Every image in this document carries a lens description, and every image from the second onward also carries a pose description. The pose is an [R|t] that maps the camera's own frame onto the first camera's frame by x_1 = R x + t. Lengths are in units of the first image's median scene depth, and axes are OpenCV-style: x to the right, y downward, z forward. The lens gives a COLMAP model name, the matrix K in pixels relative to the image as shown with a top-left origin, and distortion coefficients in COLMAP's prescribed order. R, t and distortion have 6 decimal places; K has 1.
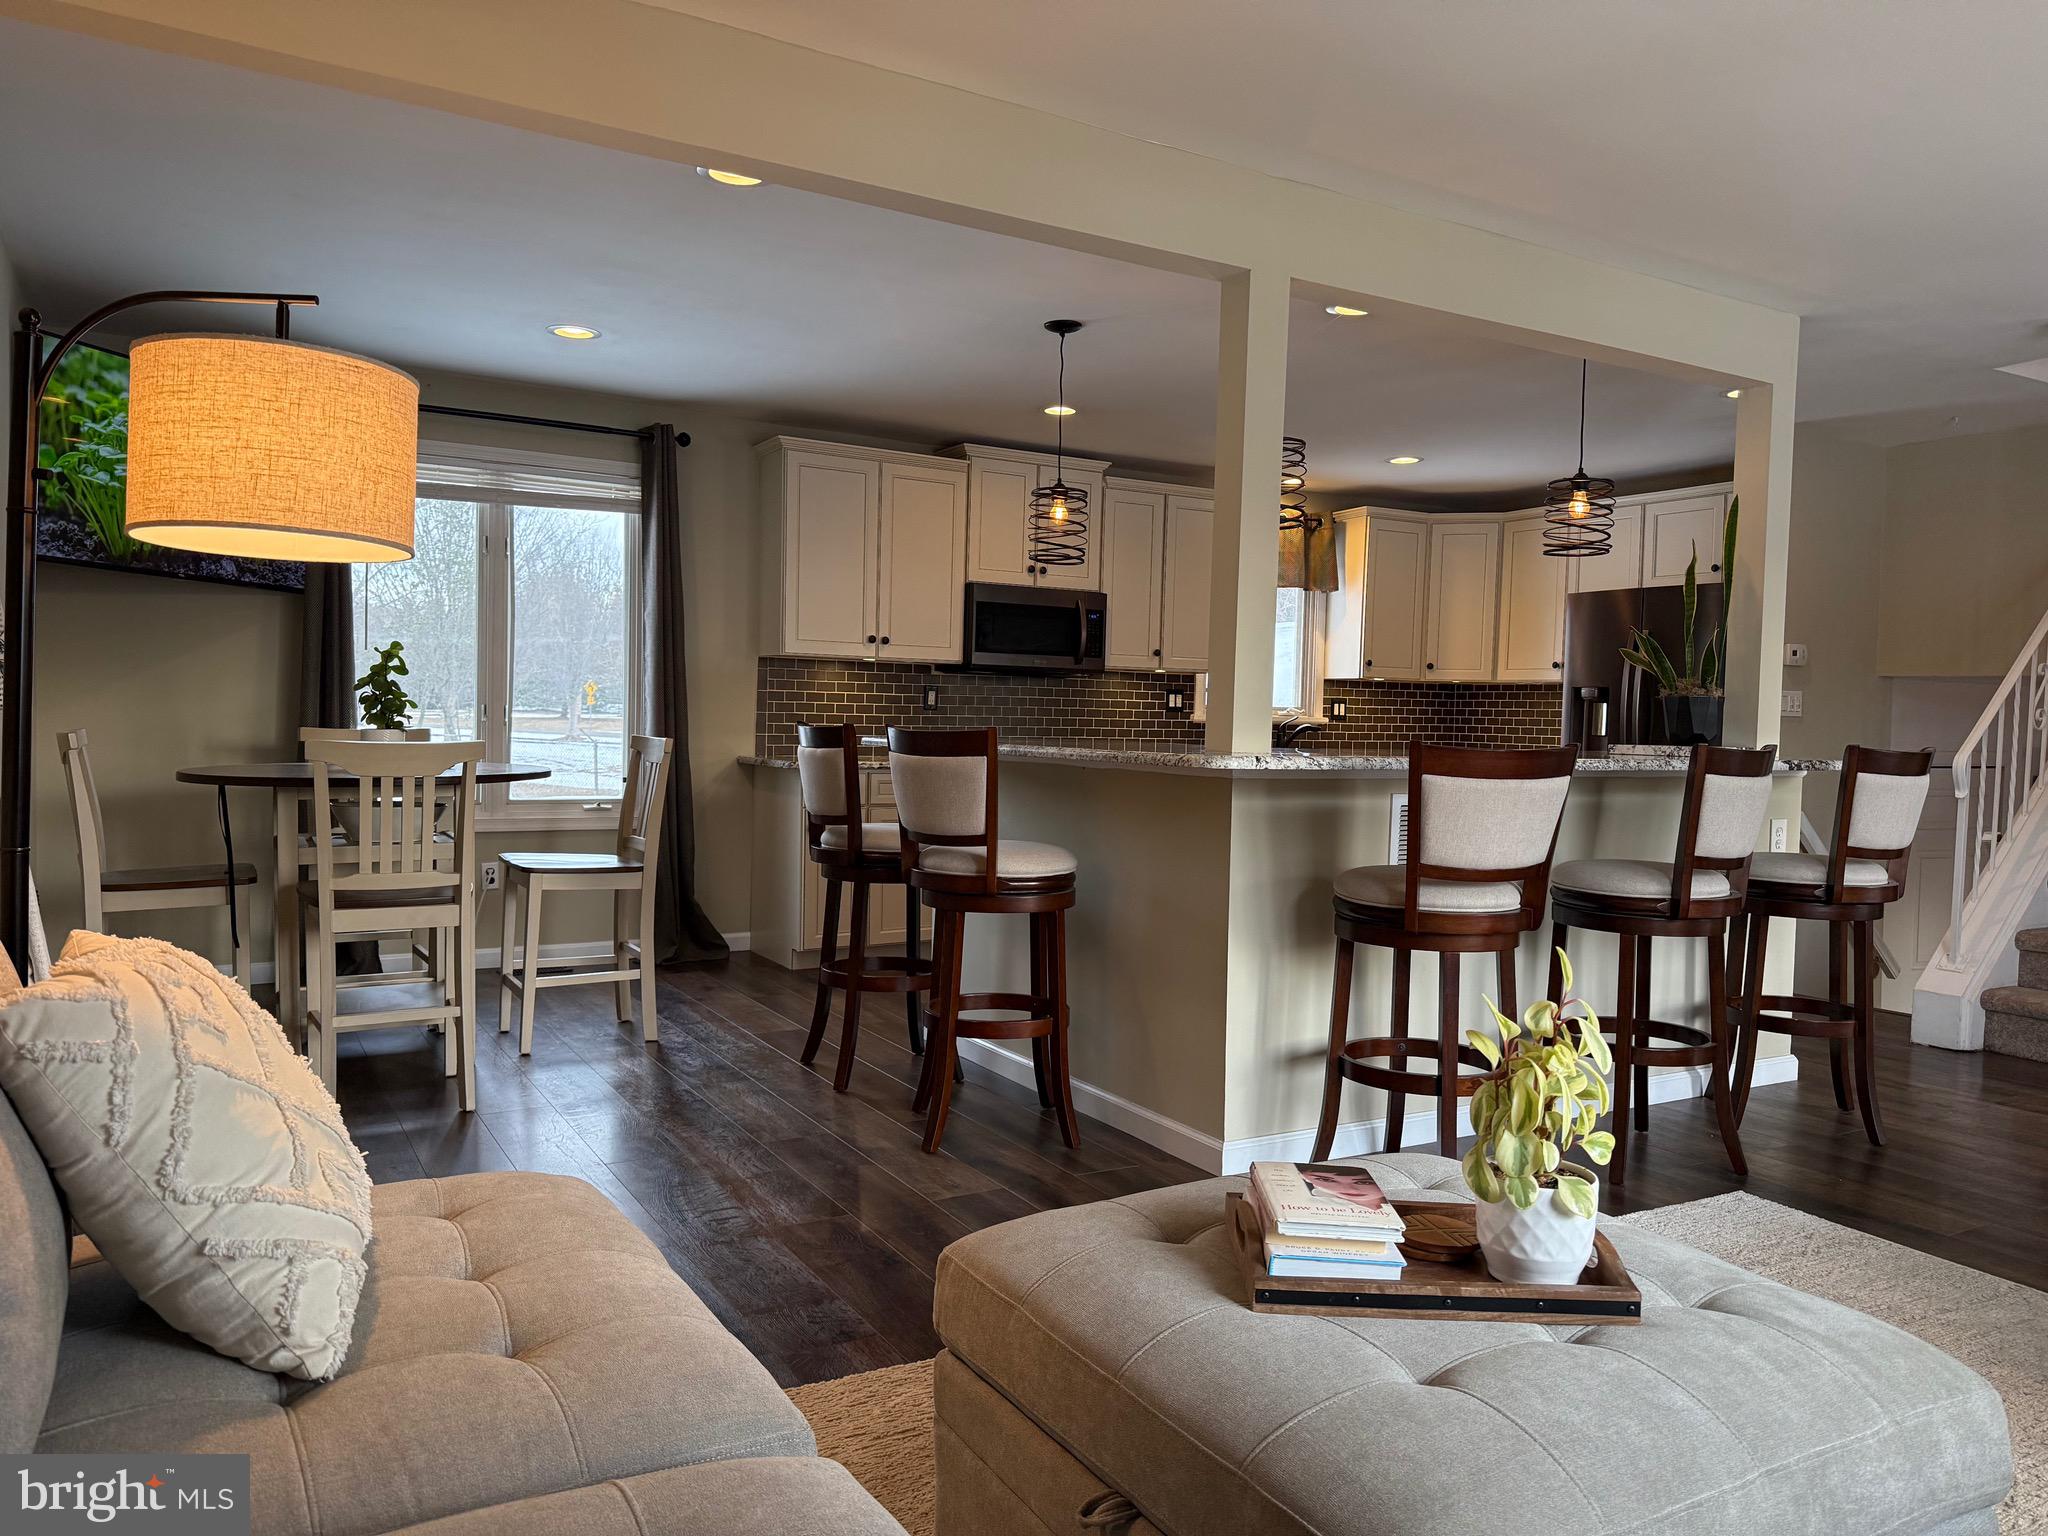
lens RADIAL K [[1395.9, 0, 1050.1], [0, 1395.9, 745.3], [0, 0, 1]] dist [0.136124, 0.000103]
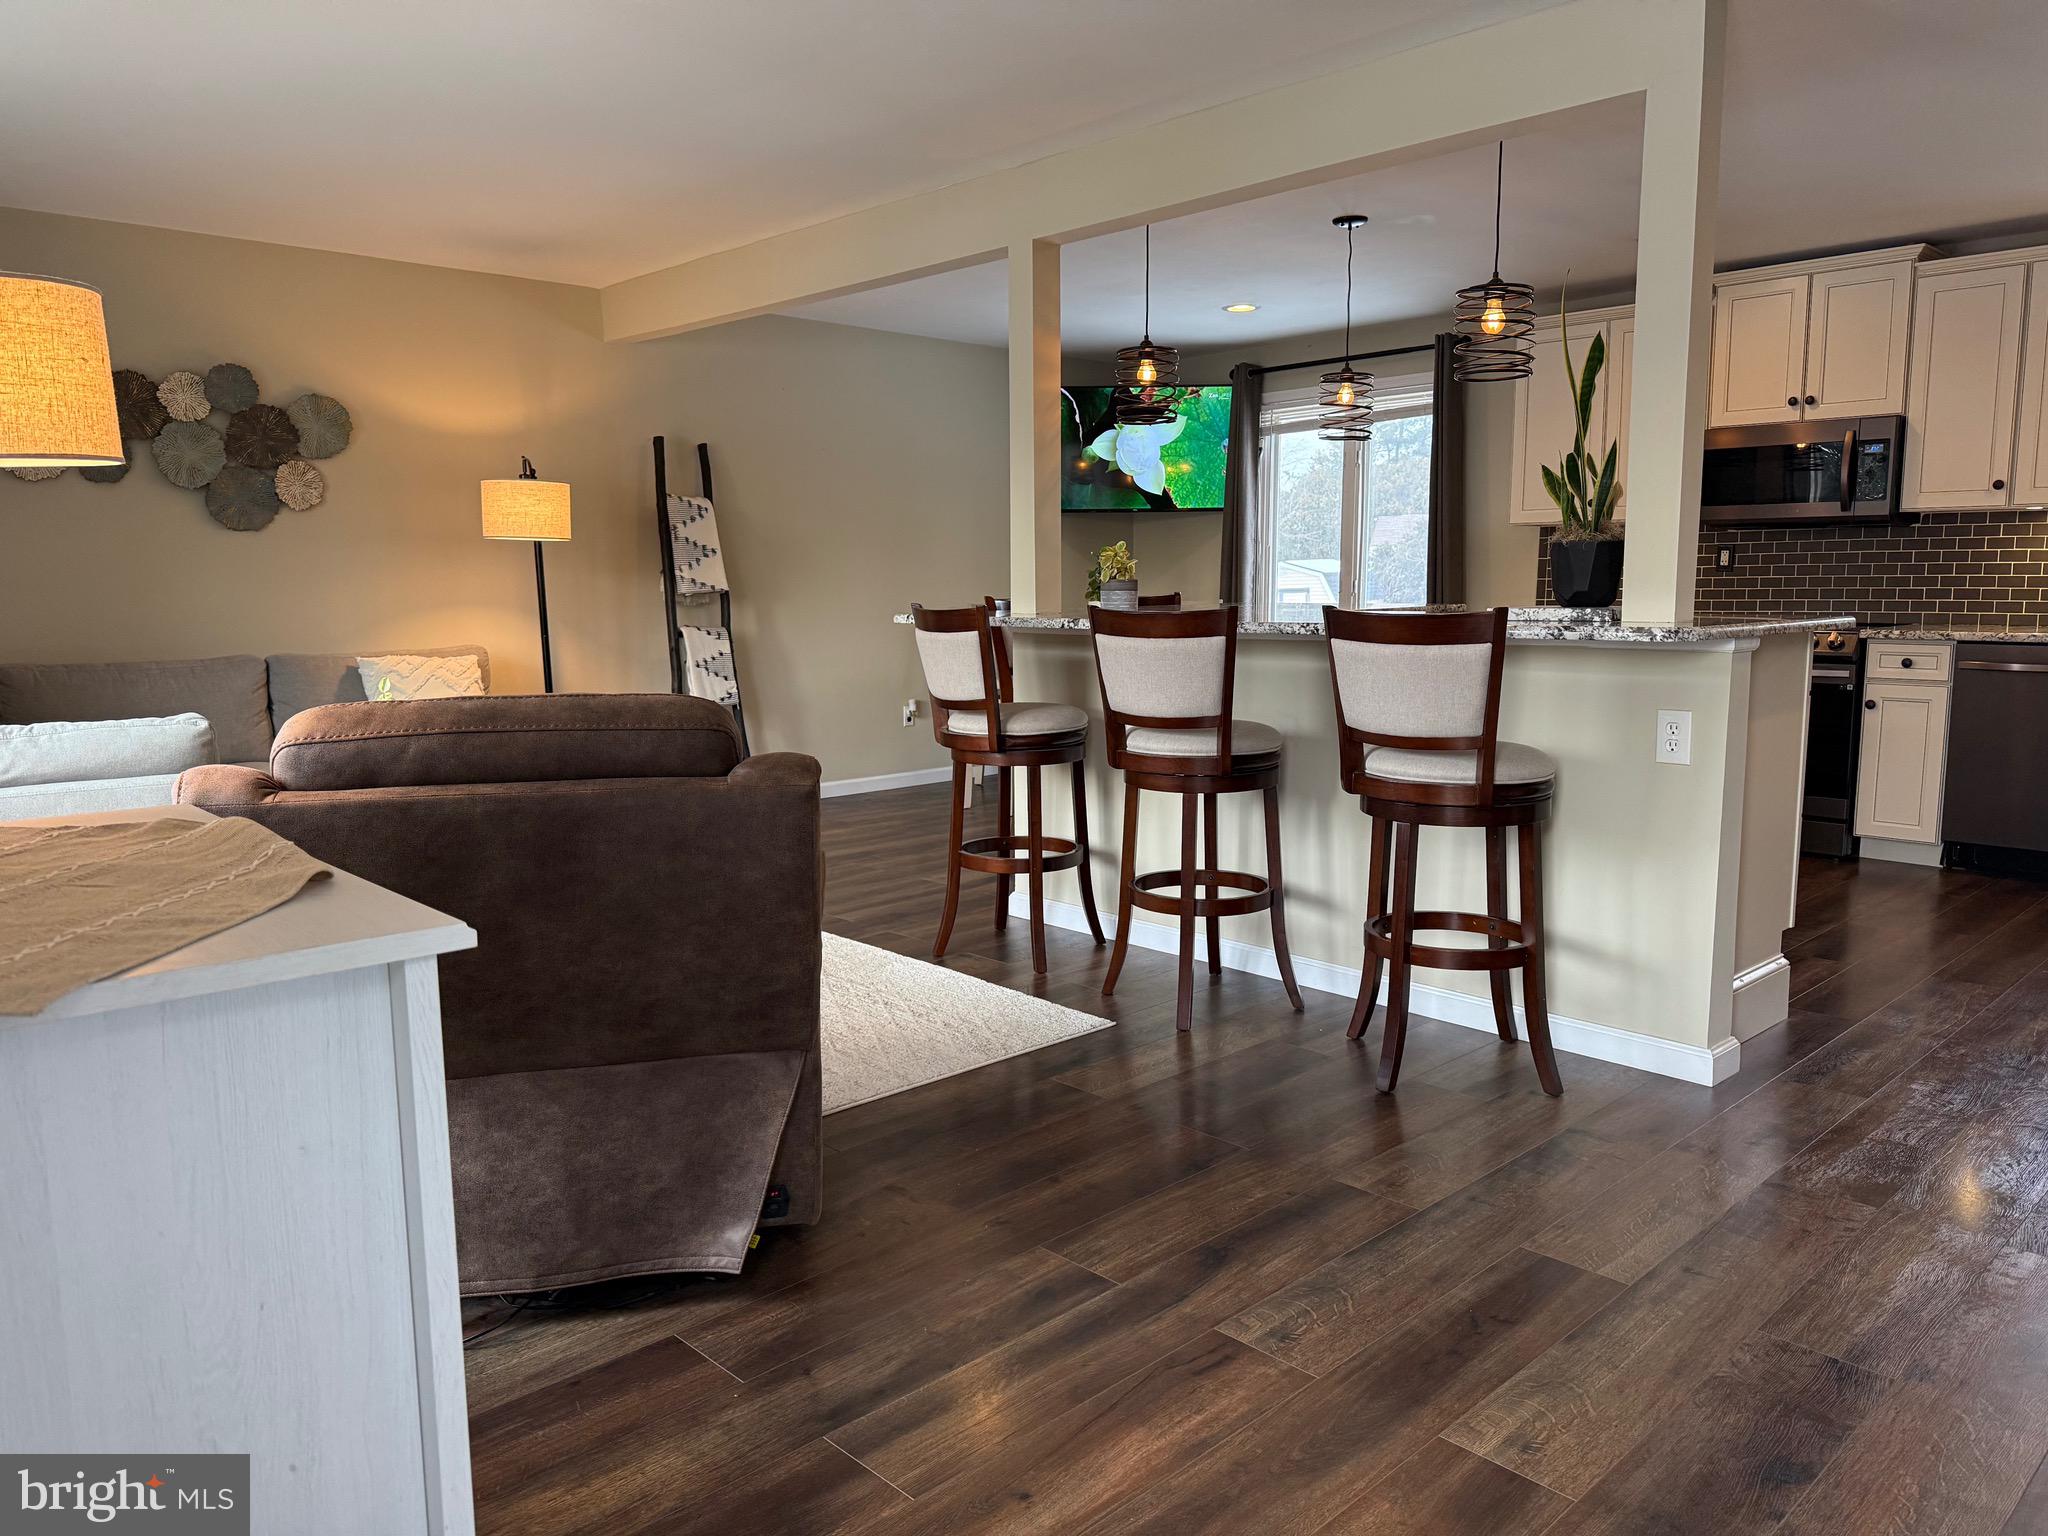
lens RADIAL K [[1430.3, 0, 1032.9], [0, 1430.3, 774.7], [0, 0, 1]] dist [0.146978, -0.298982]
pose [[0.225556, 0.109920, -0.968009, 0.811473], [-0.004155, 0.993714, 0.111871, 0.002495], [0.974221, -0.021211, 0.224595, 0.373429]]
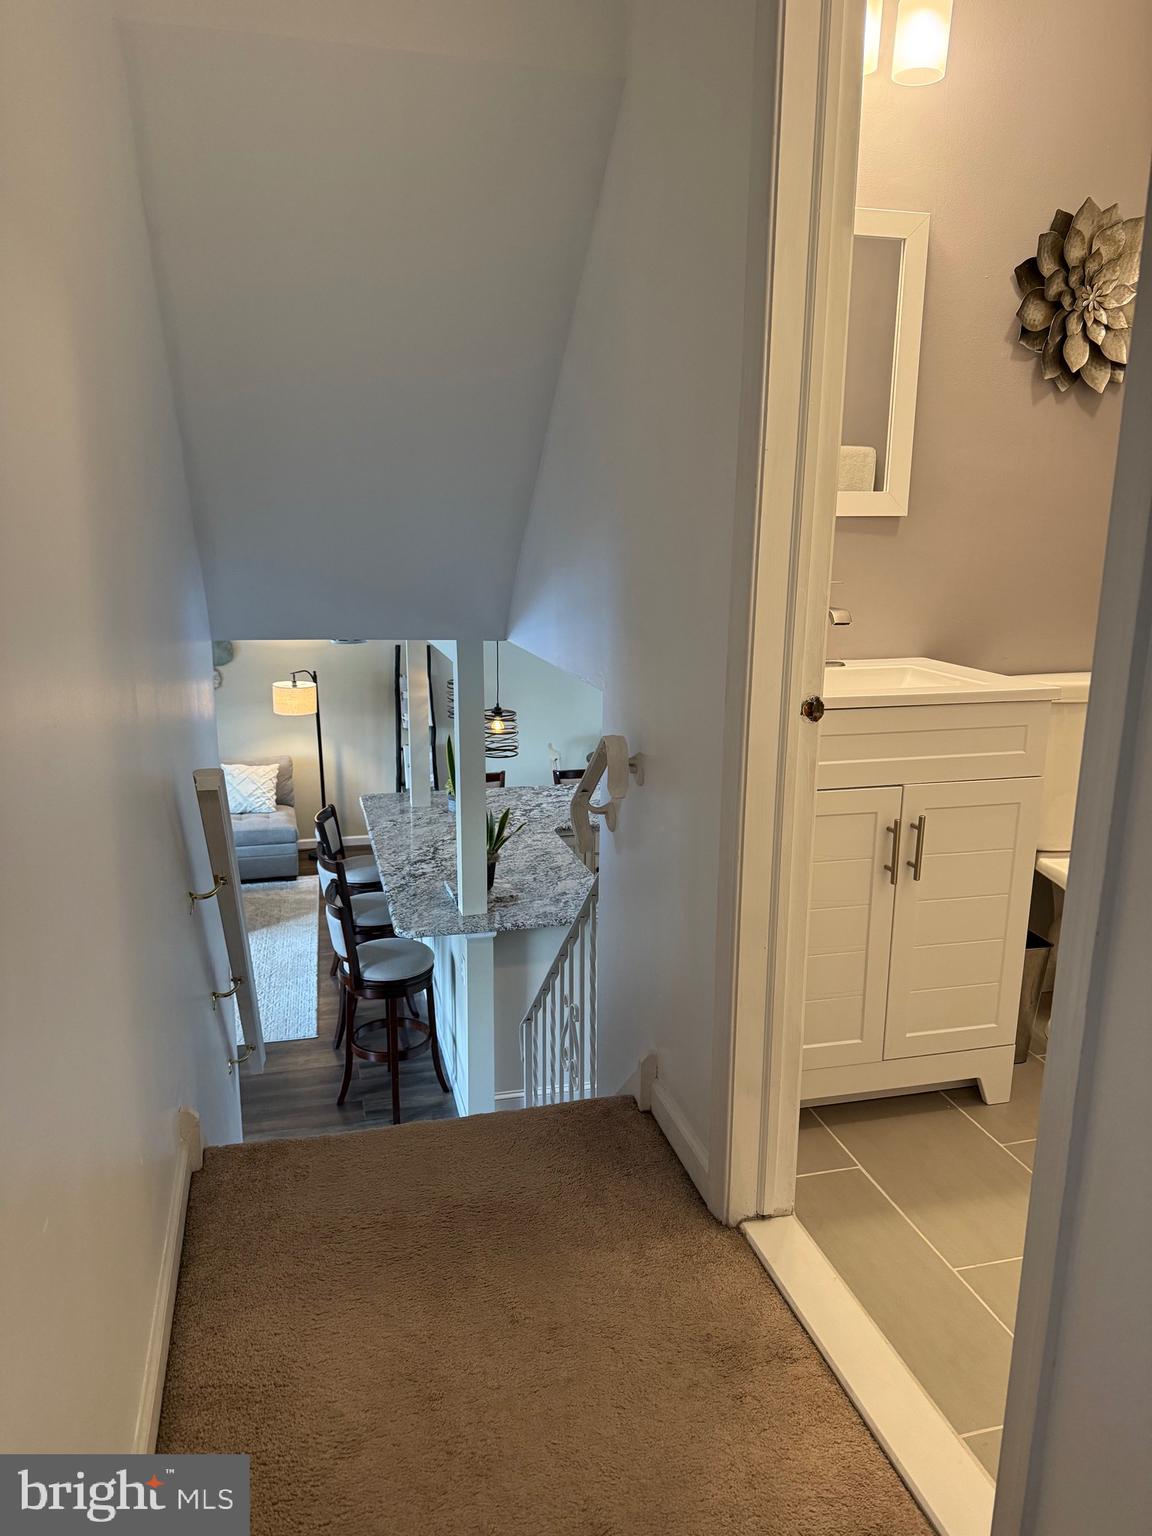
lens RADIAL K [[1072.7, 0, 568.5], [0, 1072.7, 771.9], [0, 0, 1]] dist [0.146978, -0.298982]
pose [[-0.284186, 0.178594, -0.941989, 1.038796], [-0.034361, 0.979969, 0.196161, -0.244239], [0.958153, 0.088113, -0.272357, 0.974883]]
